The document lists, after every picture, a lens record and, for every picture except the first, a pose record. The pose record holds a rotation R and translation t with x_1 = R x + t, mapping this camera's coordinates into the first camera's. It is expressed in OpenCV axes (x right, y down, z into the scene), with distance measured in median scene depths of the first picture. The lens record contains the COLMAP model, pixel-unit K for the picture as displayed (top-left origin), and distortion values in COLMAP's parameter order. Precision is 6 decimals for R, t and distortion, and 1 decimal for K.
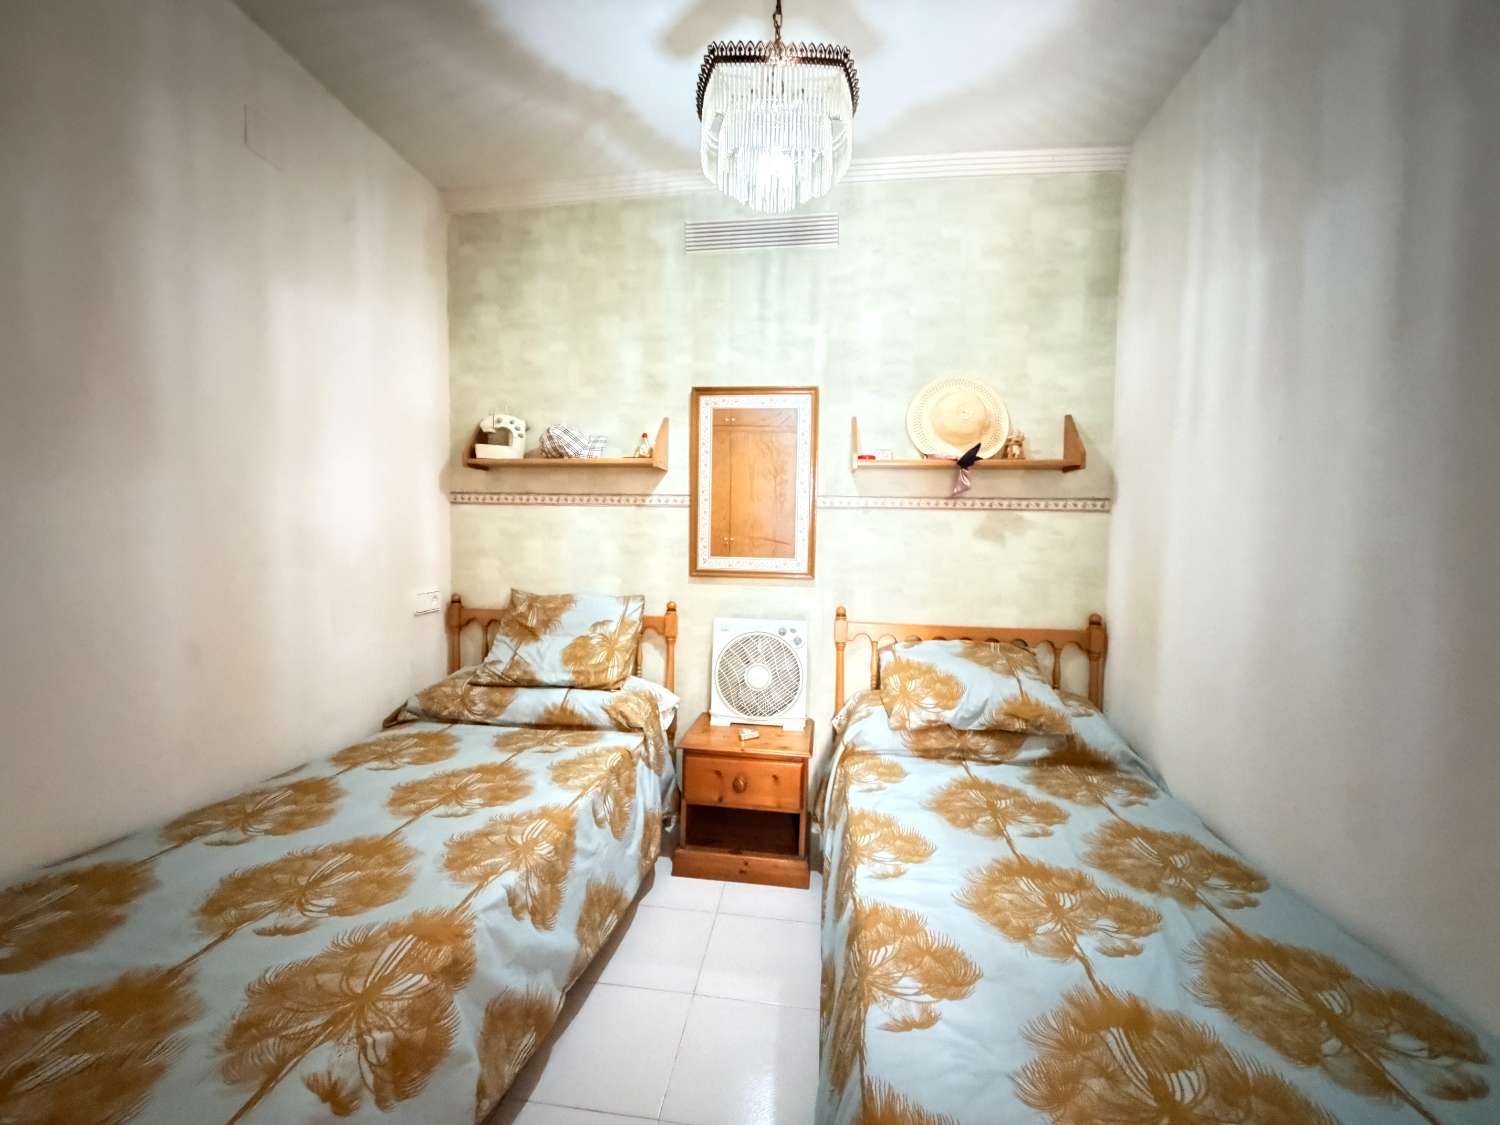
lens RADIAL K [[593.7, 0, 751.7], [0, 593.7, 561.4], [0, 0, 1]] dist [0.003491, -0.000595]
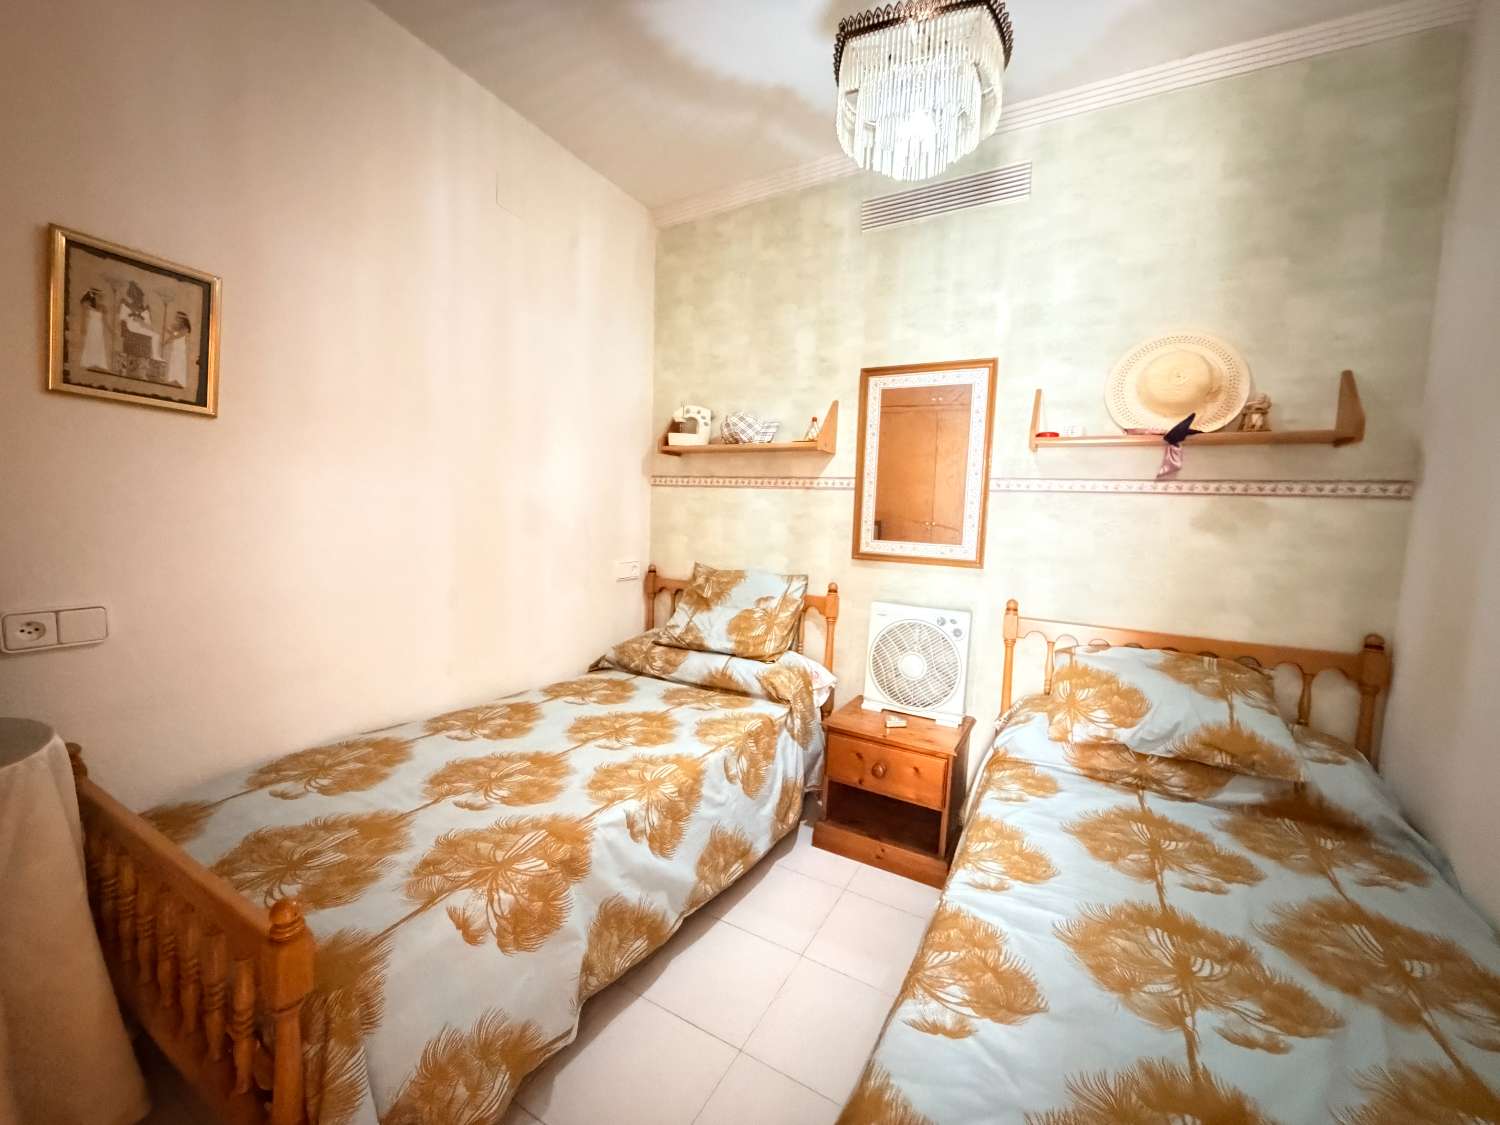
lens RADIAL K [[593.7, 0, 744.9], [0, 593.7, 560.7], [0, 0, 1]] dist [0.003491, -0.000595]
pose [[0.927332, 0.049285, -0.370981, 0.123163], [-0.039500, 0.998643, 0.033932, 0.001097], [0.372150, -0.016813, 0.928020, 0.001997]]
